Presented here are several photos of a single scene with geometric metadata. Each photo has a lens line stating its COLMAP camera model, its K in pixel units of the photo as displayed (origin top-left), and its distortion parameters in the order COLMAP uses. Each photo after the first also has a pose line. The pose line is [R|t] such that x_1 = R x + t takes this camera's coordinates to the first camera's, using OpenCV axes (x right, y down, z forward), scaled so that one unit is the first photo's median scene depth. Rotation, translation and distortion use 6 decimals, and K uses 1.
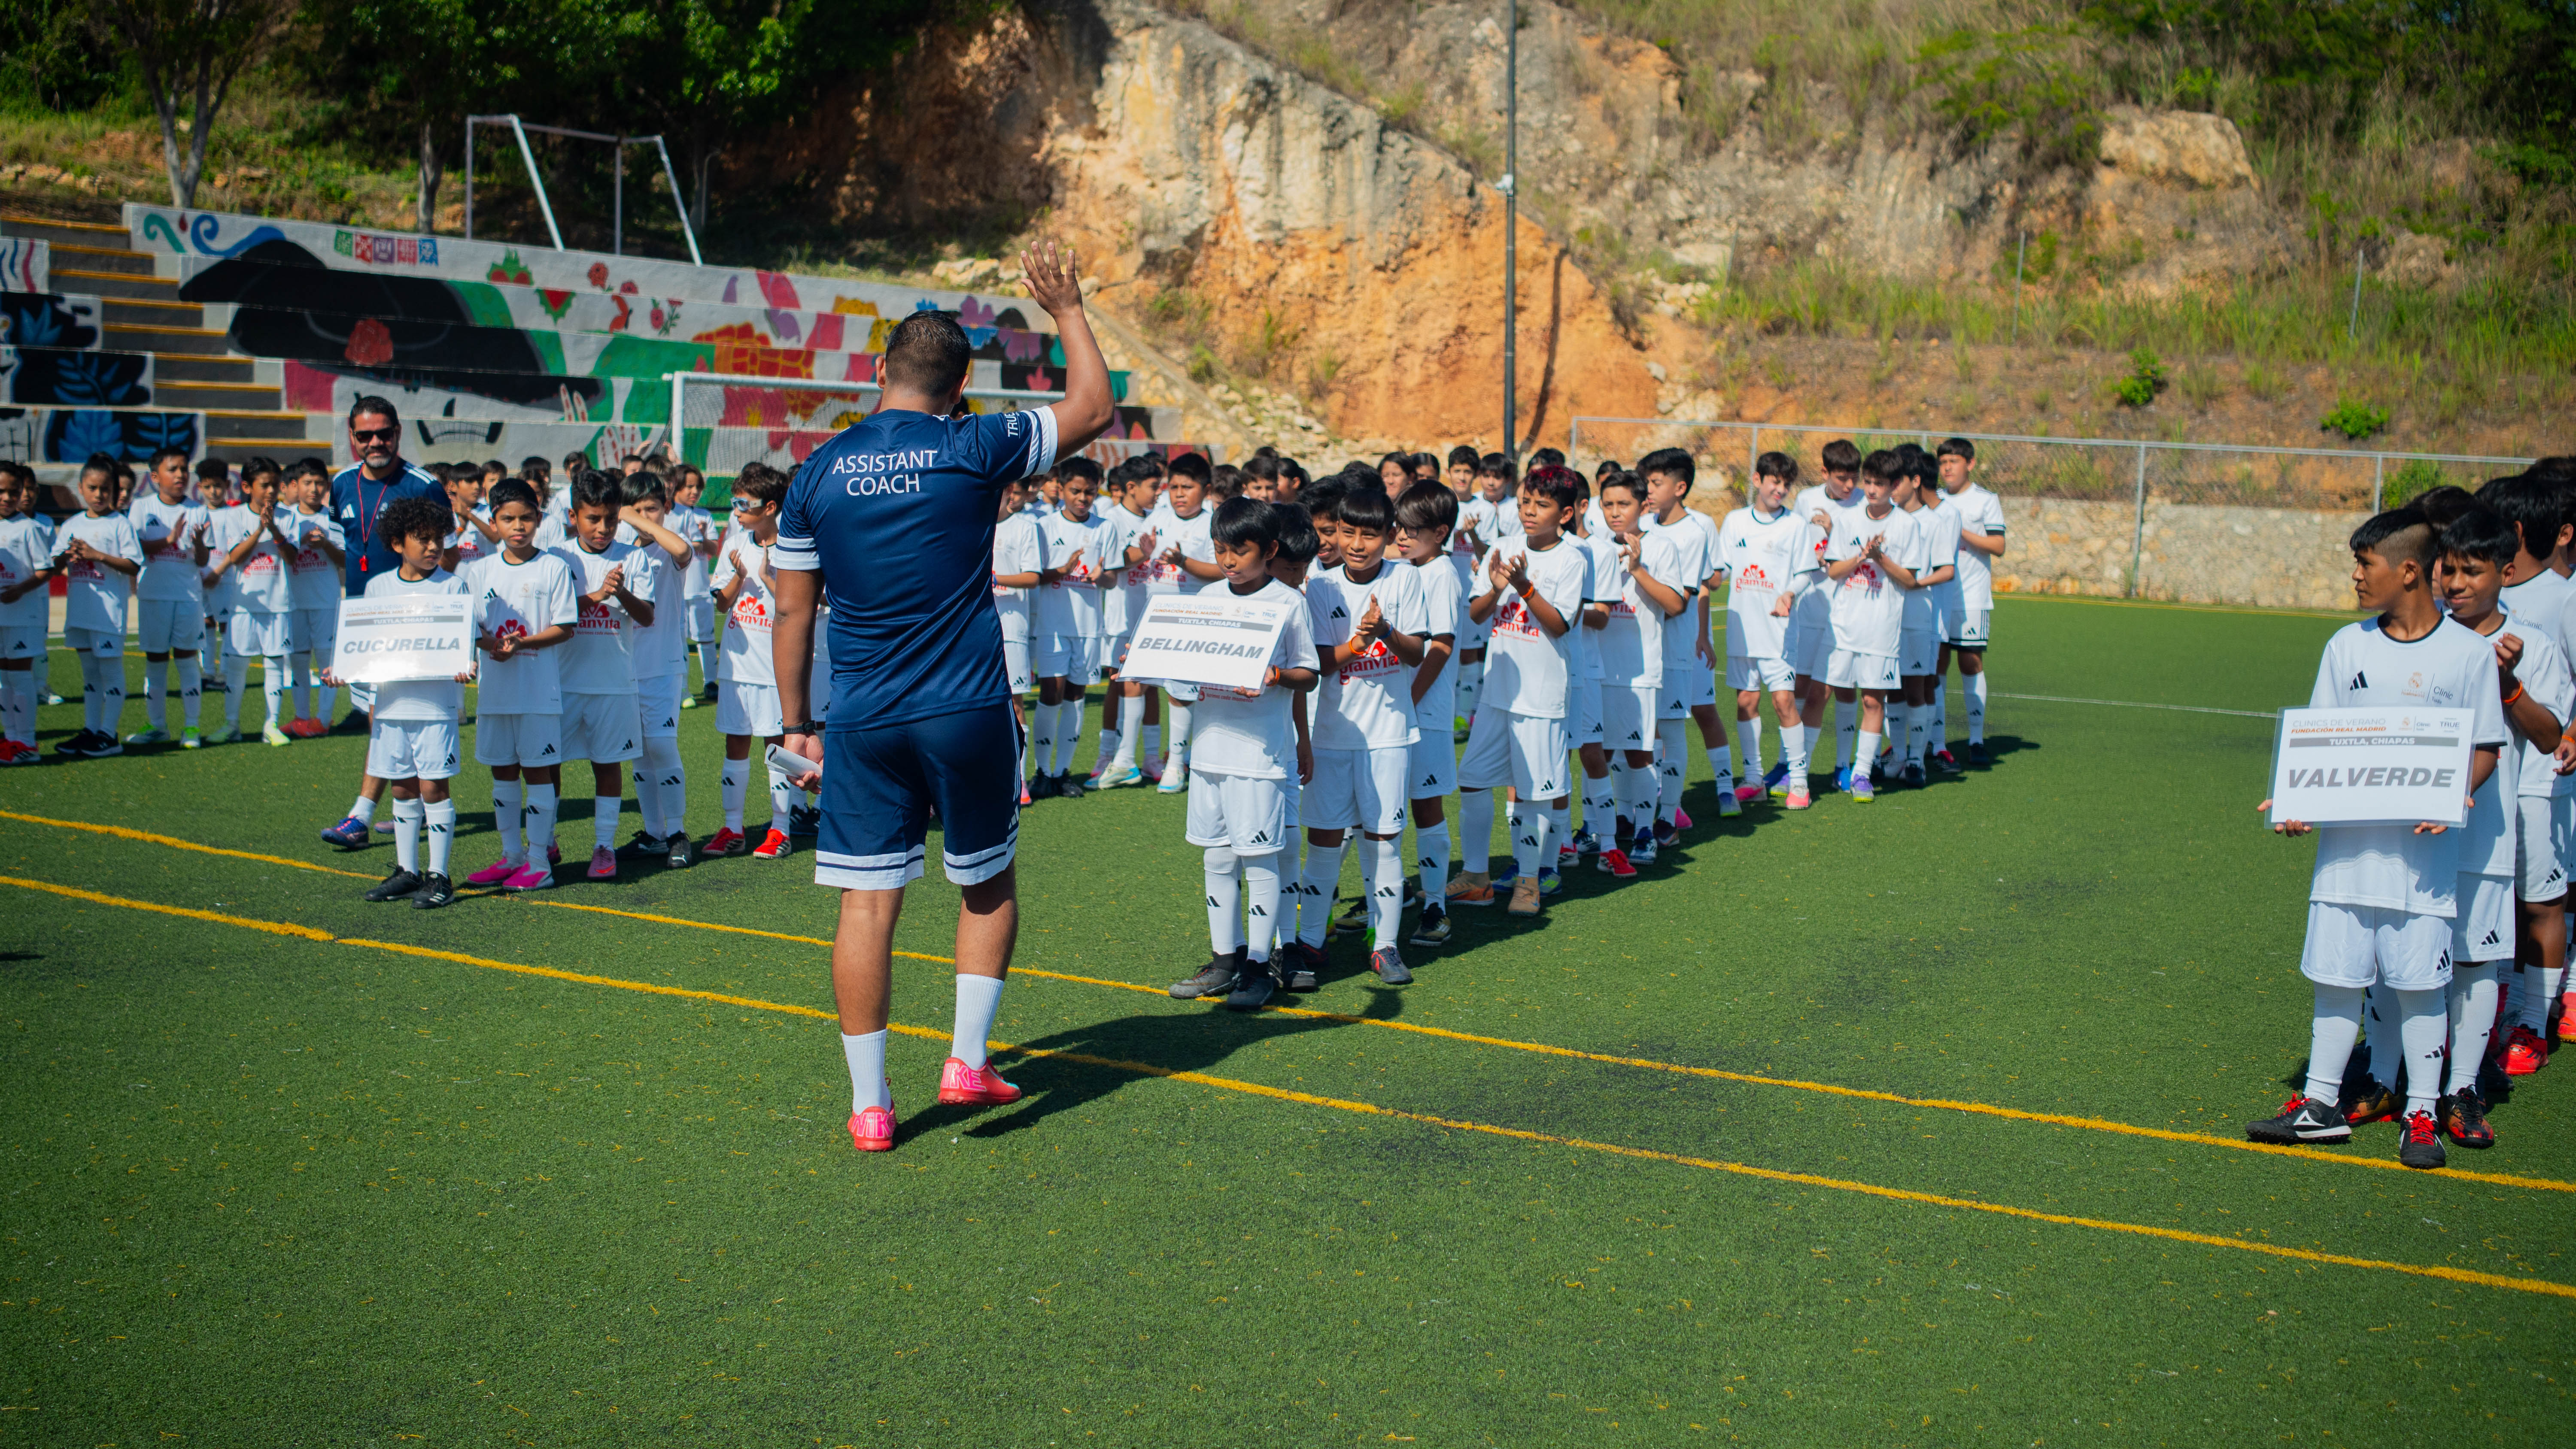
lens RADIAL K [[2843.7, 0, 1288.0], [0, 2843.7, 724.5], [0, 0, 1]] dist [-0.135291, 0.220135]
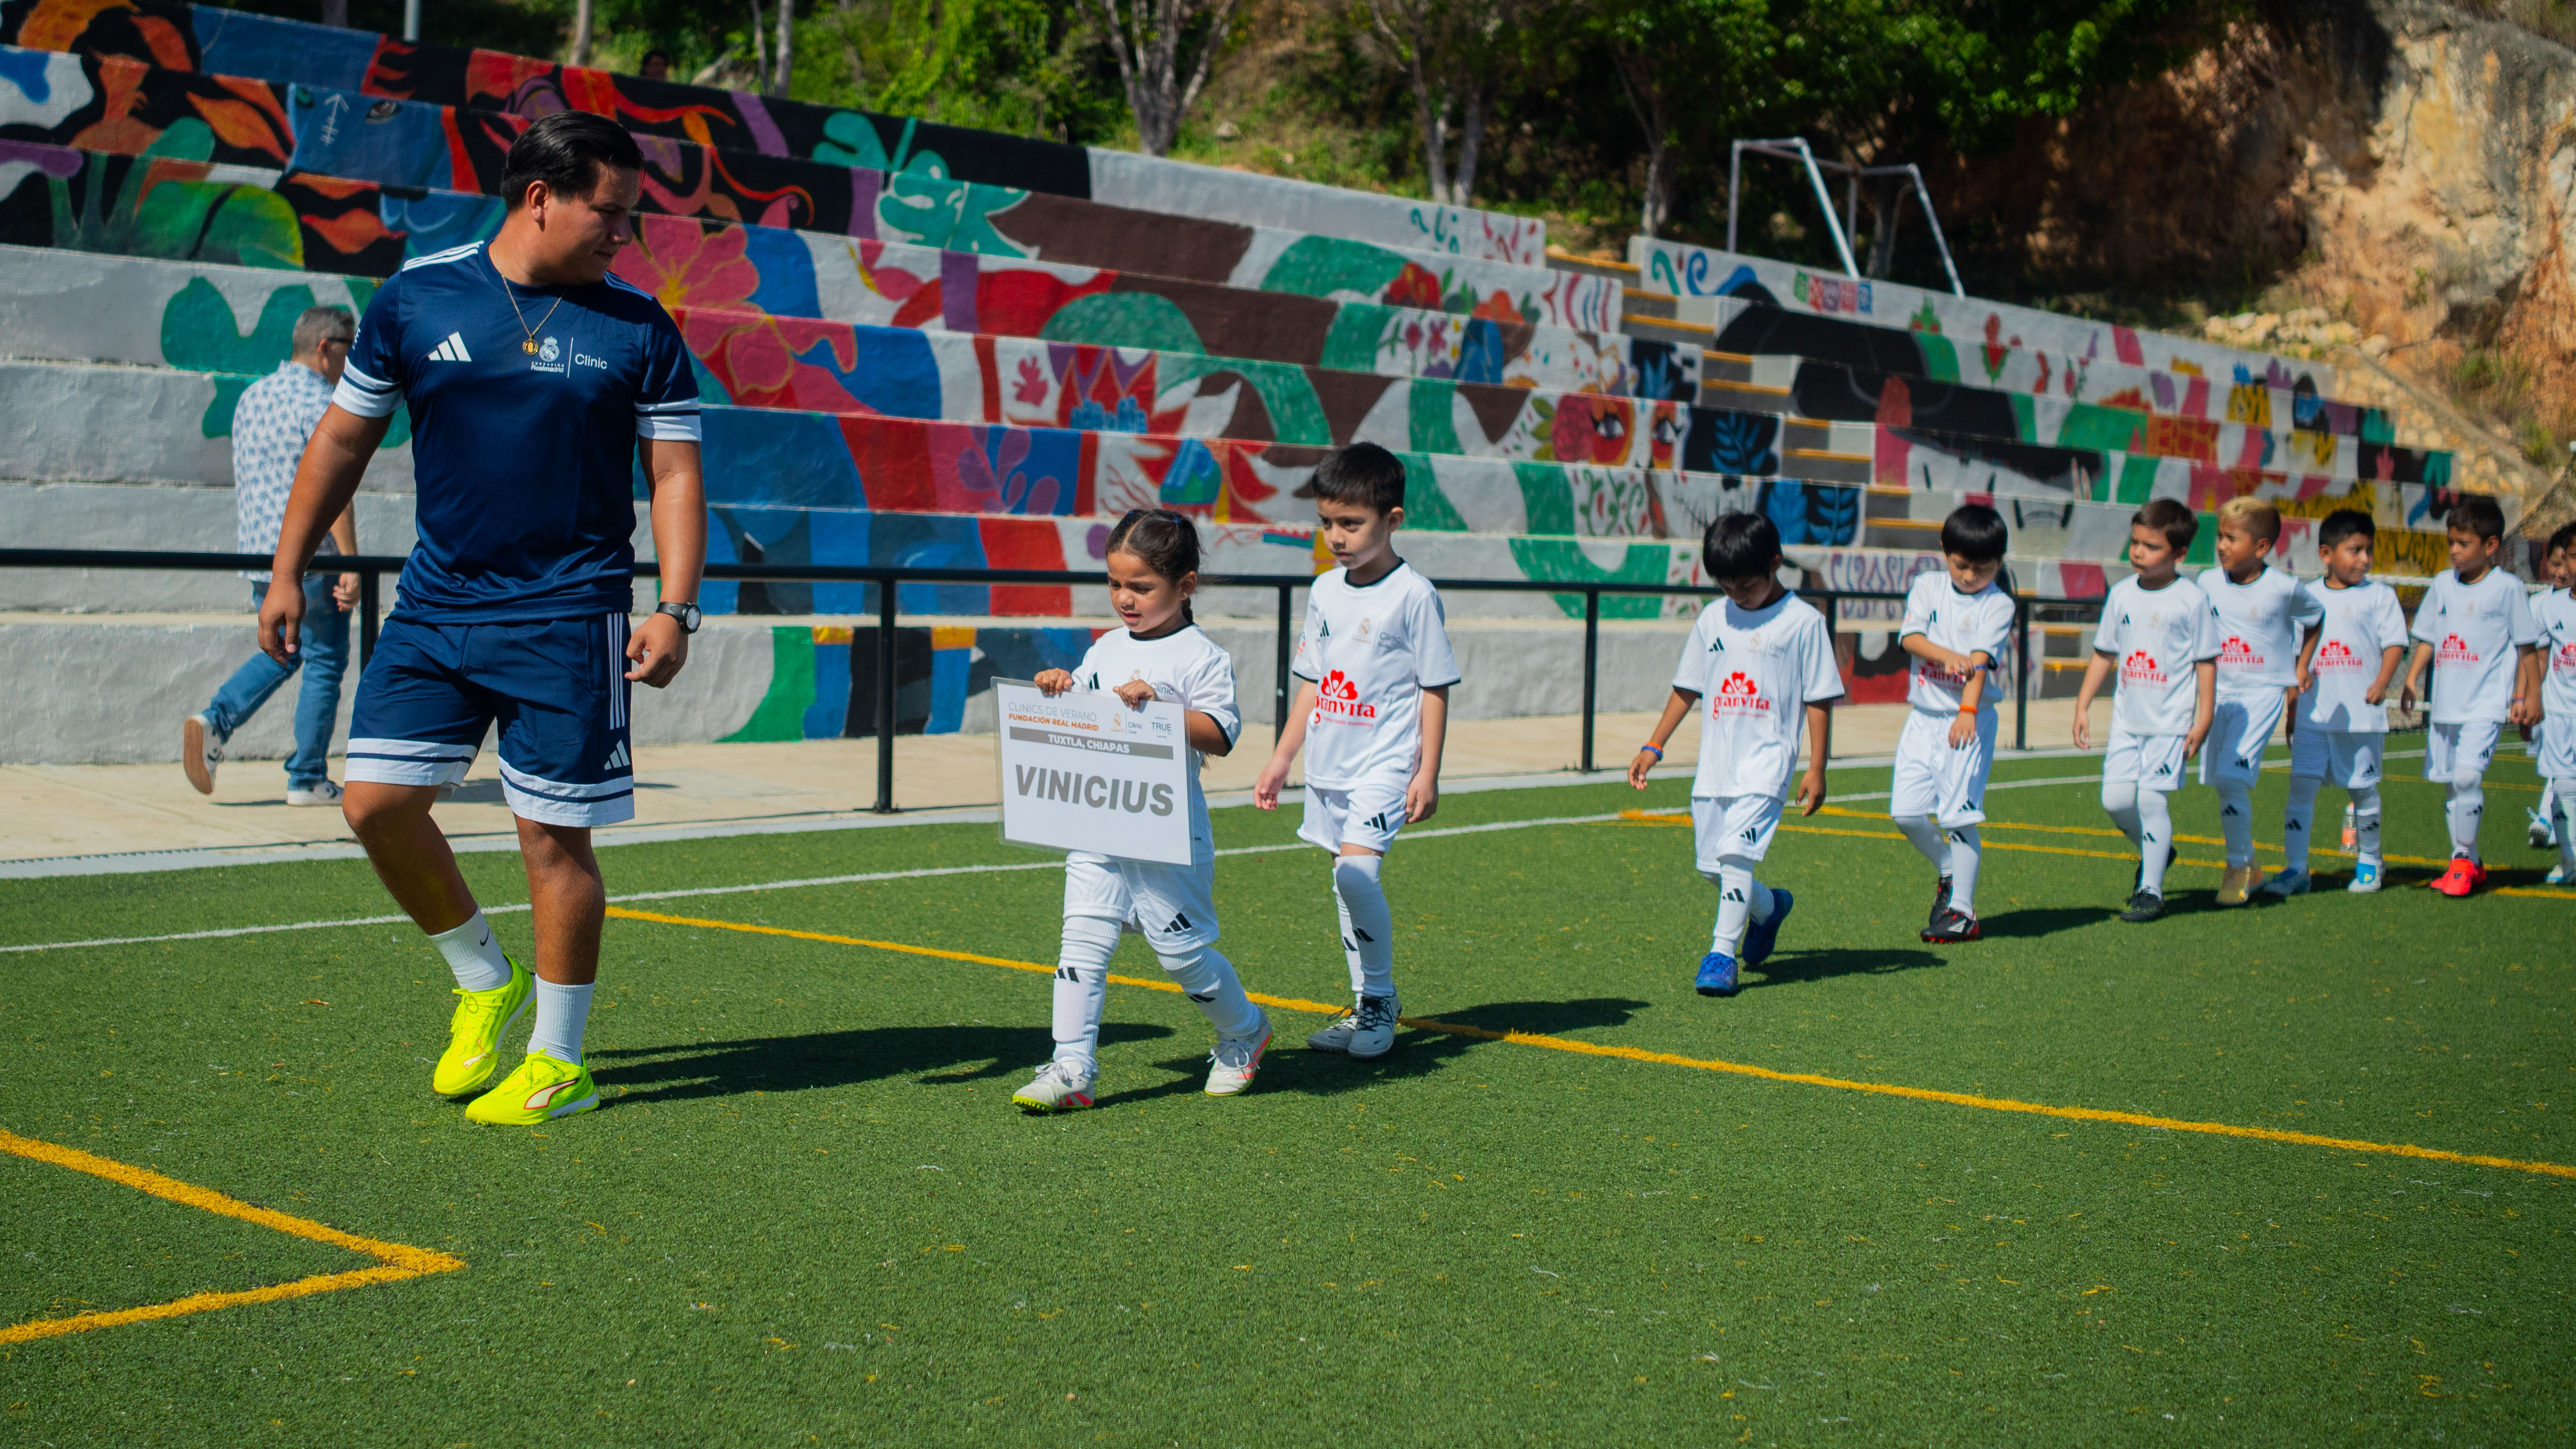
lens RADIAL K [[3279.6, 0, 1064.9], [0, 3279.6, 843.7], [0, 0, 1]] dist [-0.122682, 0.192460]
pose [[0.979195, 0.022294, -0.201694, -0.249169], [-0.023642, 0.999711, -0.004276, 0.002419], [0.201540, 0.008955, 0.979439, 0.005767]]
